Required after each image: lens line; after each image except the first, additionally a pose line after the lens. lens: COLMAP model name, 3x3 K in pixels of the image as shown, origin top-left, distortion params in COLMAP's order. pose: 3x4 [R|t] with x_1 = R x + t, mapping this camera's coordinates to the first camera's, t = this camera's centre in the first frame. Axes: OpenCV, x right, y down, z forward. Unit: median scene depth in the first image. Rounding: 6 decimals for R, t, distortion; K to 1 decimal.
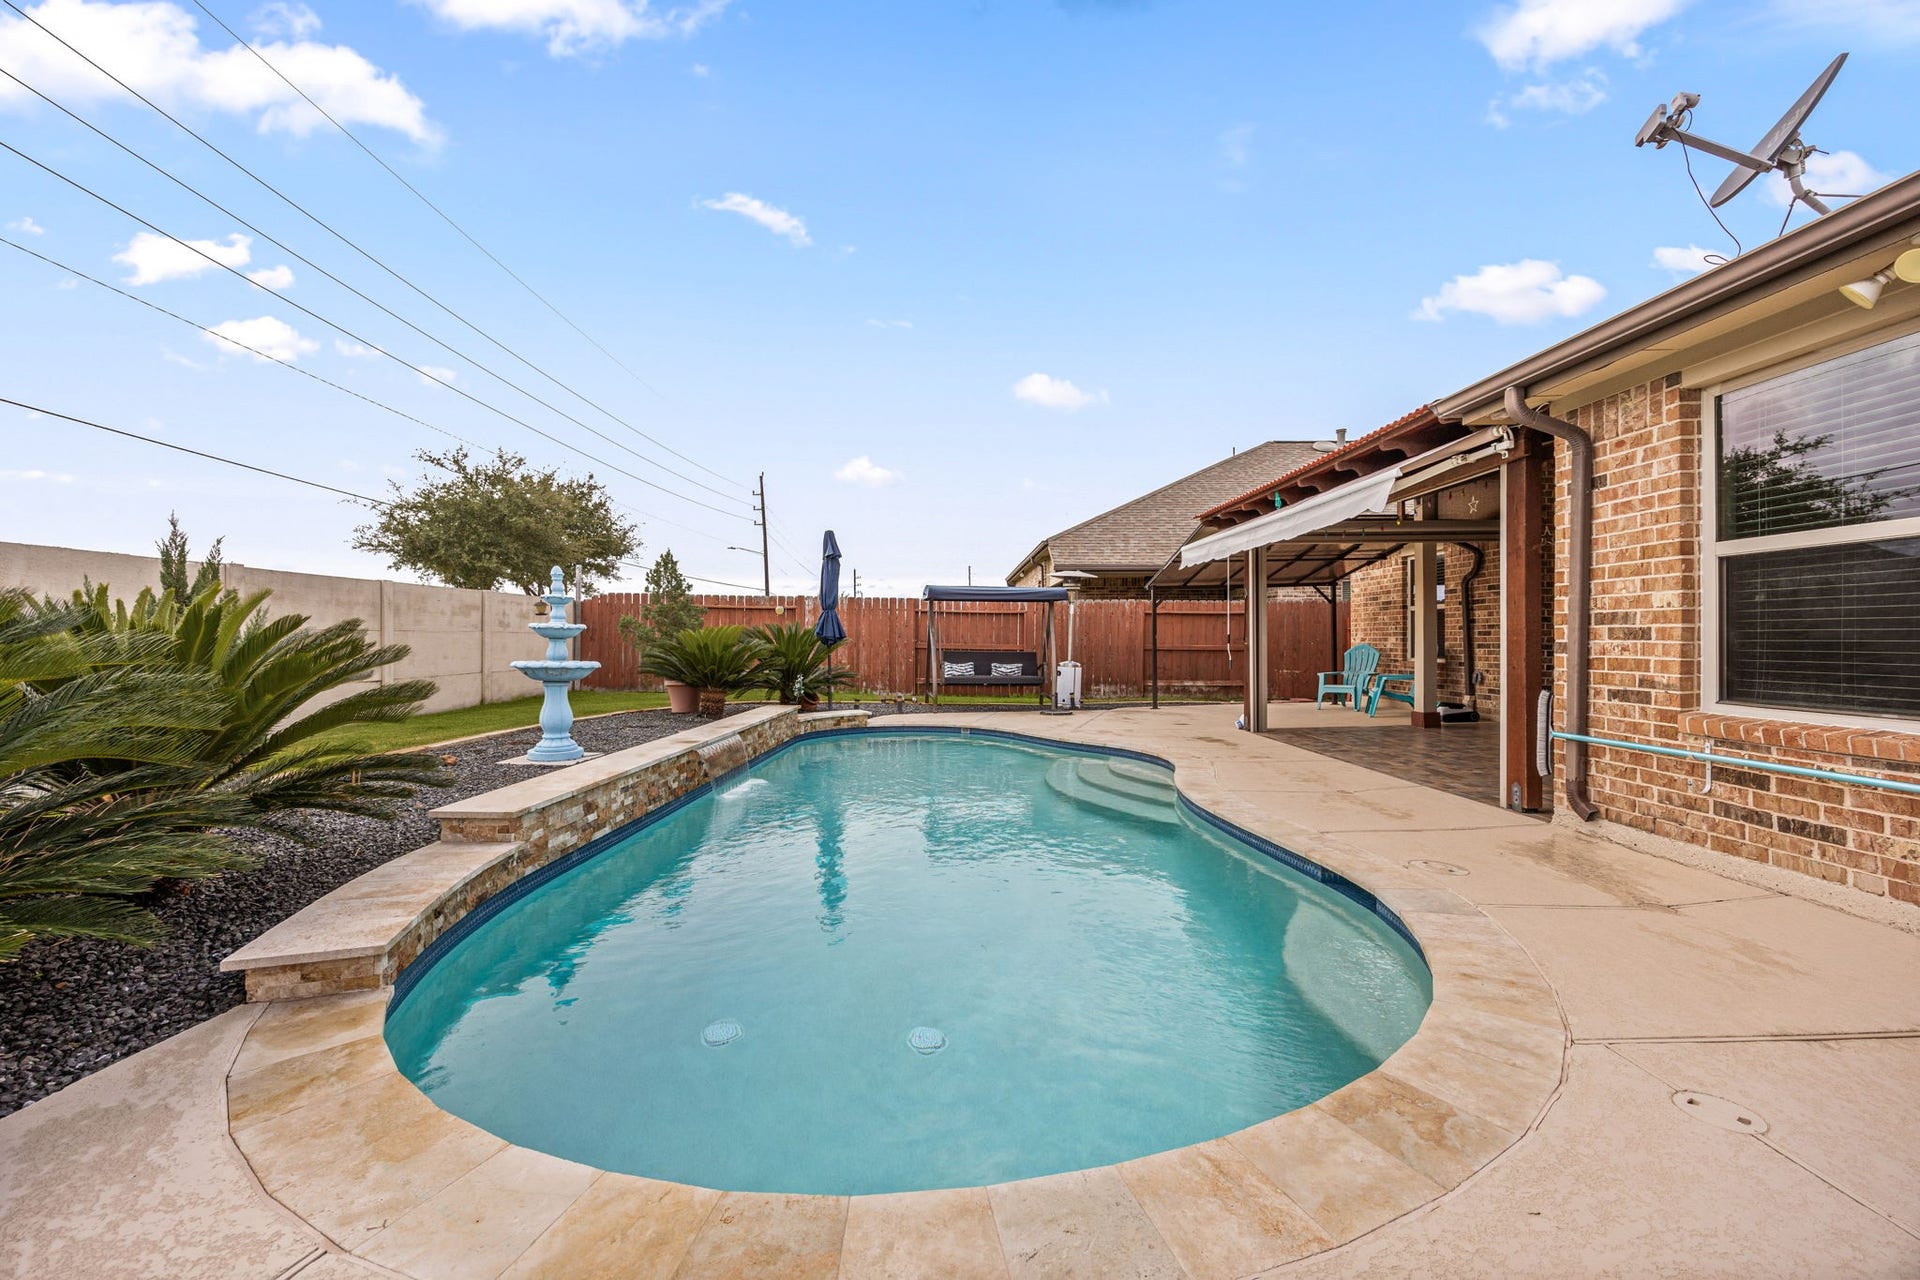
lens RADIAL K [[738.6, 0, 946.9], [0, 738.6, 629.1], [0, 0, 1]] dist [-0.010141, -0.000198]
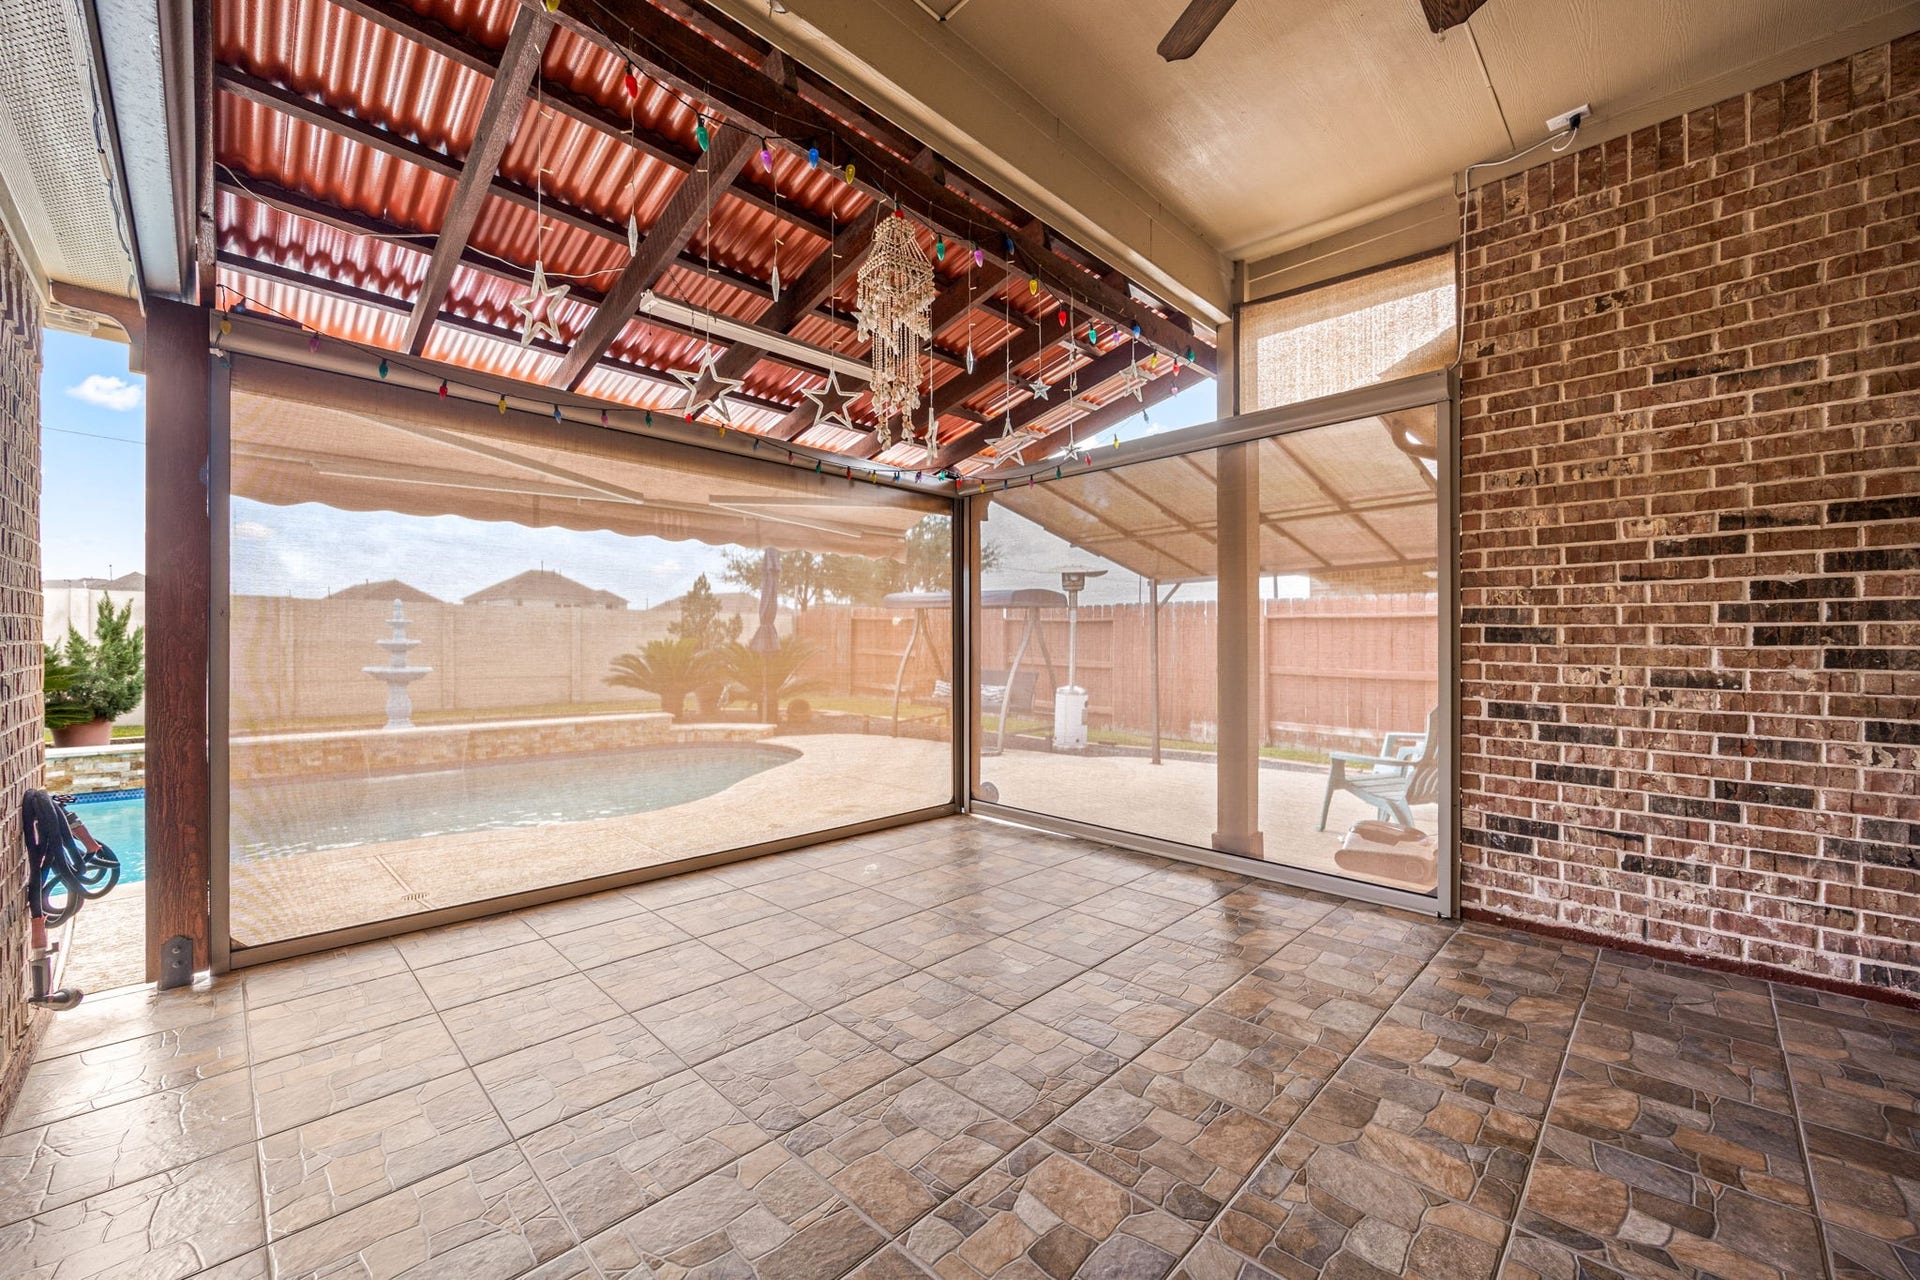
lens RADIAL K [[754.2, 0, 960.0], [0, 754.2, 640.0], [0, 0, 1]] dist [-0.007069, -0.000038]
pose [[0.728693, 0.006767, -0.684807, 1.563382], [-0.001343, 0.999963, 0.008452, -0.028894], [0.684839, -0.005240, 0.728676, 0.899558]]
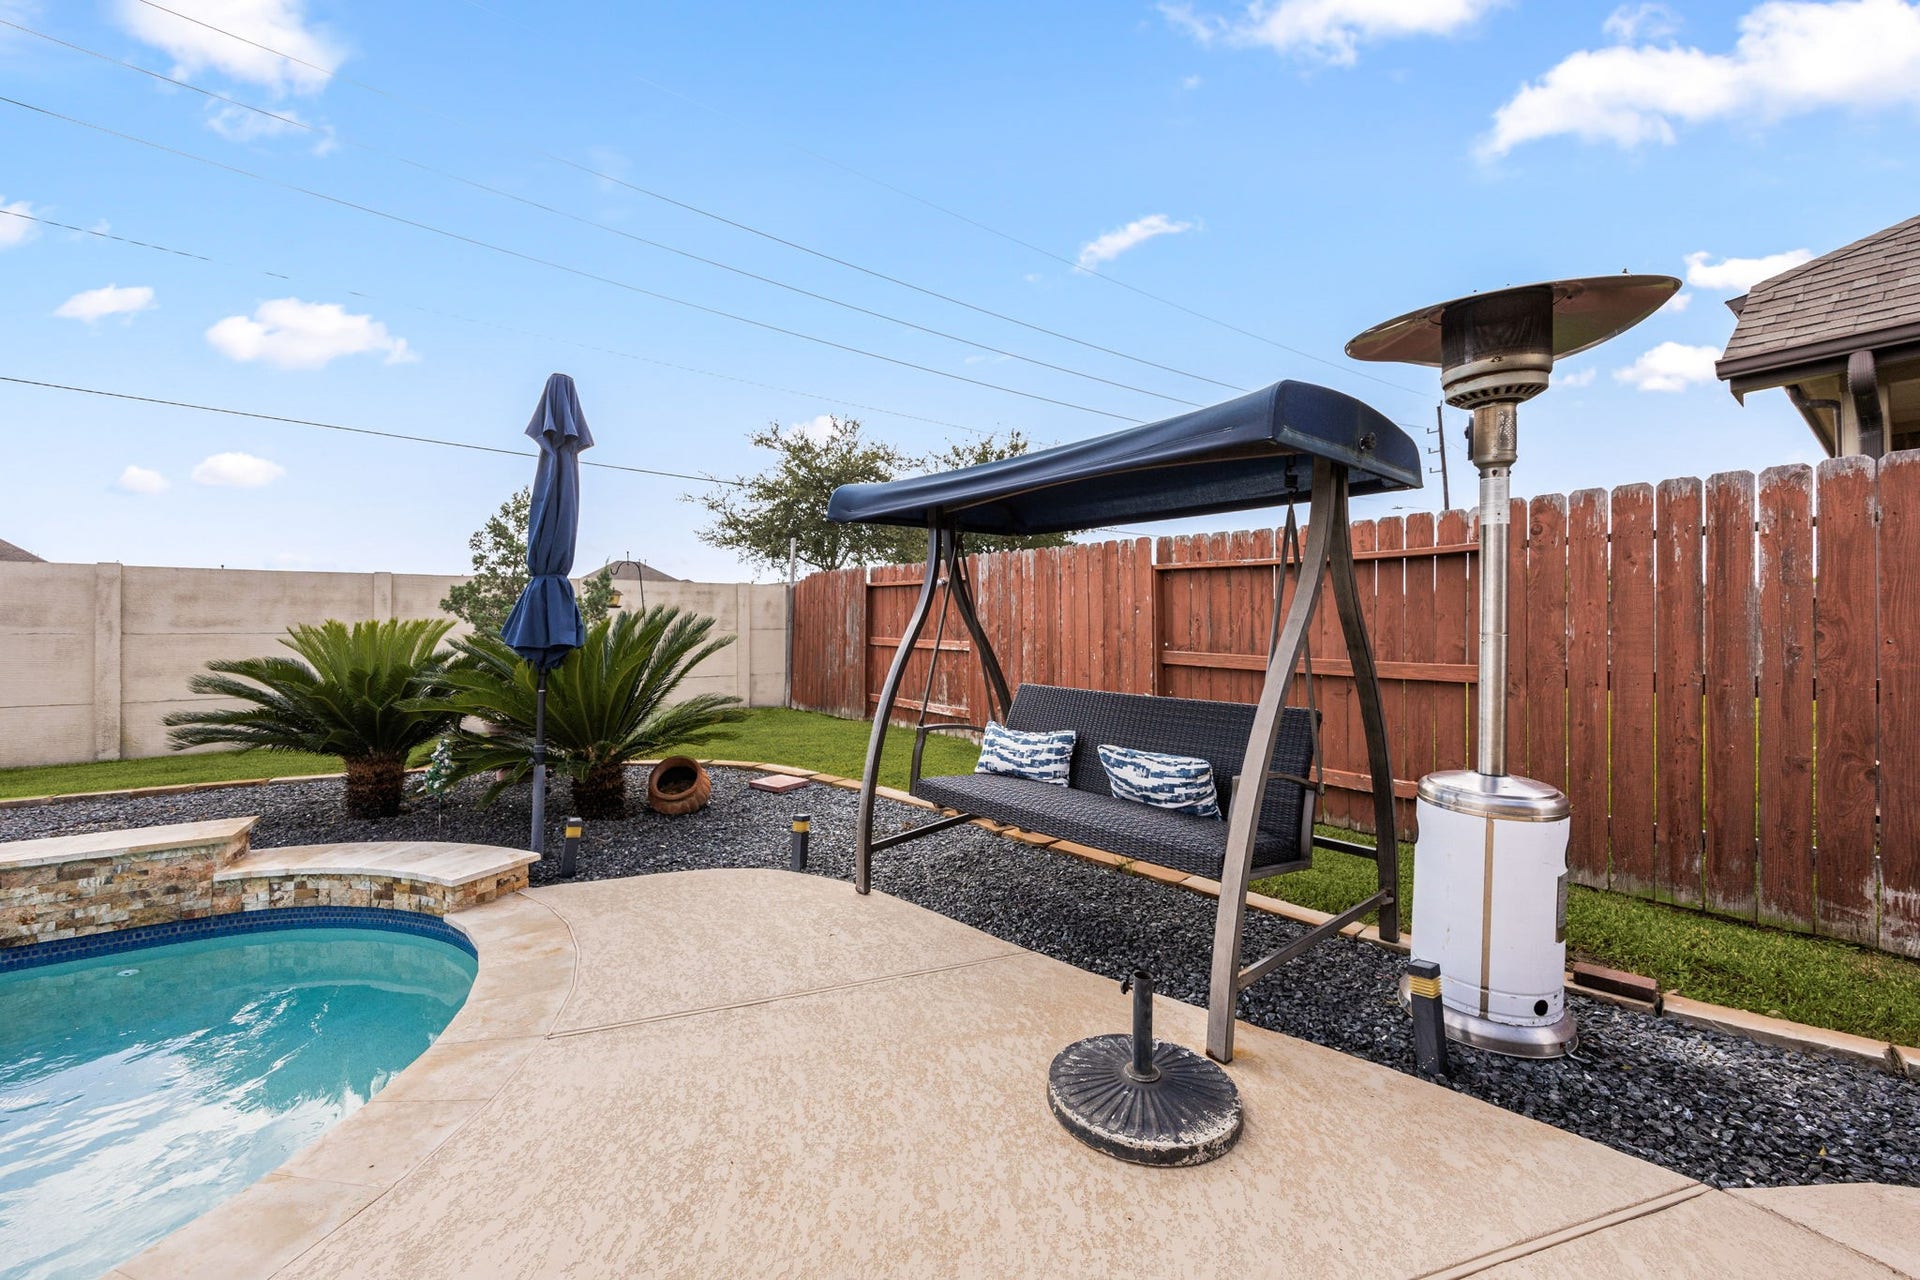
lens RADIAL K [[738.6, 0, 946.9], [0, 738.6, 629.1], [0, 0, 1]] dist [-0.010141, -0.000198]
pose [[0.619267, -0.001474, -0.785179, 0.587904], [0.014547, 0.999848, 0.009596, -0.000163], [0.785046, -0.017364, 0.619194, 1.948222]]
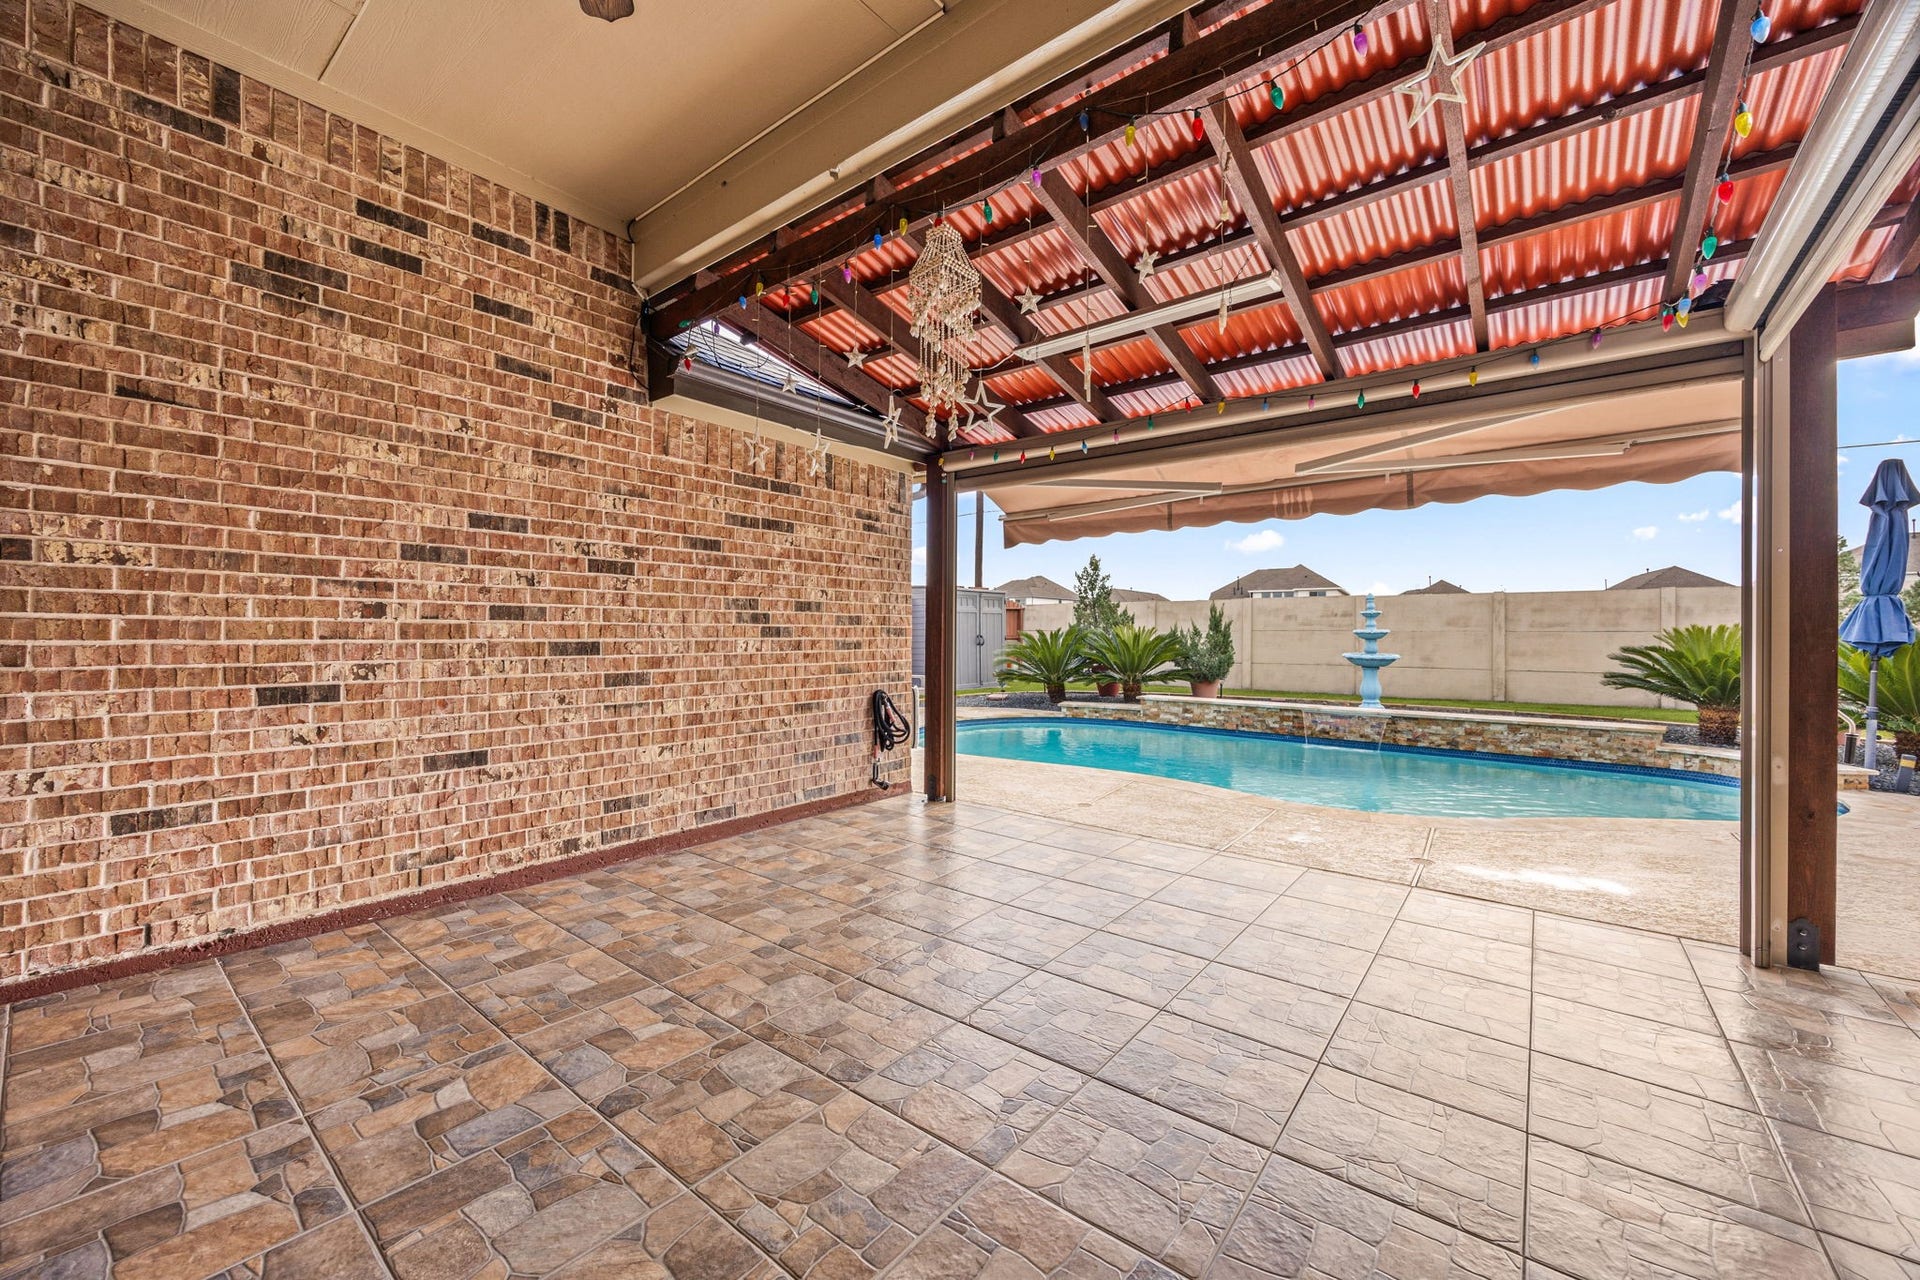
lens RADIAL K [[738.6, 0, 946.9], [0, 738.6, 629.1], [0, 0, 1]] dist [-0.010141, -0.000198]
pose [[-0.616784, 0.000657, -0.787132, 1.605173], [0.010275, 0.999921, -0.007217, -0.009569], [0.787065, -0.012539, -0.616742, 1.623697]]
